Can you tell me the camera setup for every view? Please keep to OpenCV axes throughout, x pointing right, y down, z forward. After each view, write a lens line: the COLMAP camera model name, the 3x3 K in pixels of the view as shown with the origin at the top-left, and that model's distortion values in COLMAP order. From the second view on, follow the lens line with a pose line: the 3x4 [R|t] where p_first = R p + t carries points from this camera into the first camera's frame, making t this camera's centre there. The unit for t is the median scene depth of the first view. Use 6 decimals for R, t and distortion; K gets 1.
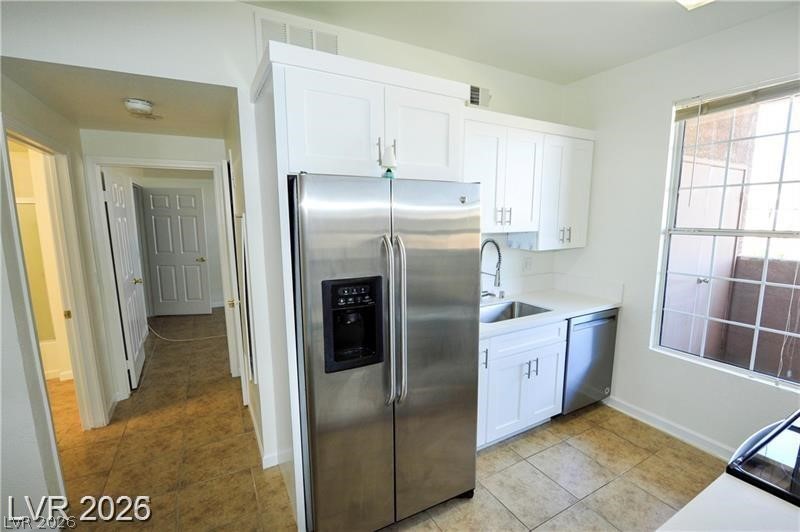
lens RADIAL K [[351.9, 0, 400.0], [0, 351.9, 266.0], [0, 0, 1]] dist [-0.009468, -0.000176]
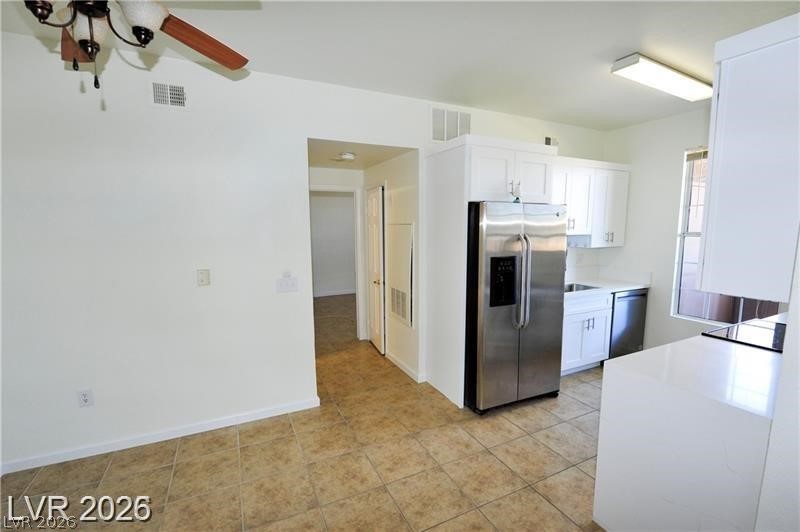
lens RADIAL K [[351.9, 0, 400.0], [0, 351.9, 266.0], [0, 0, 1]] dist [-0.009468, -0.000176]
pose [[0.998769, 0.007641, -0.049015, -0.353009], [-0.008790, 0.999691, -0.023267, 0.078767], [0.048822, 0.023669, 0.998527, -0.530748]]
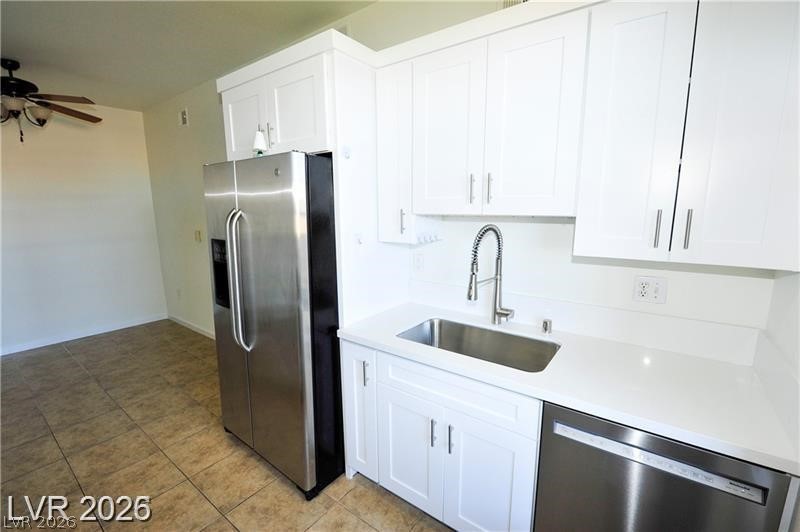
lens RADIAL K [[351.9, 0, 400.0], [0, 351.9, 266.0], [0, 0, 1]] dist [-0.009468, -0.000176]
pose [[0.408557, 0.153154, -0.899792, 0.815542], [-0.119108, 0.986338, 0.113803, -0.062674], [0.904928, 0.060677, 0.421217, 0.624179]]
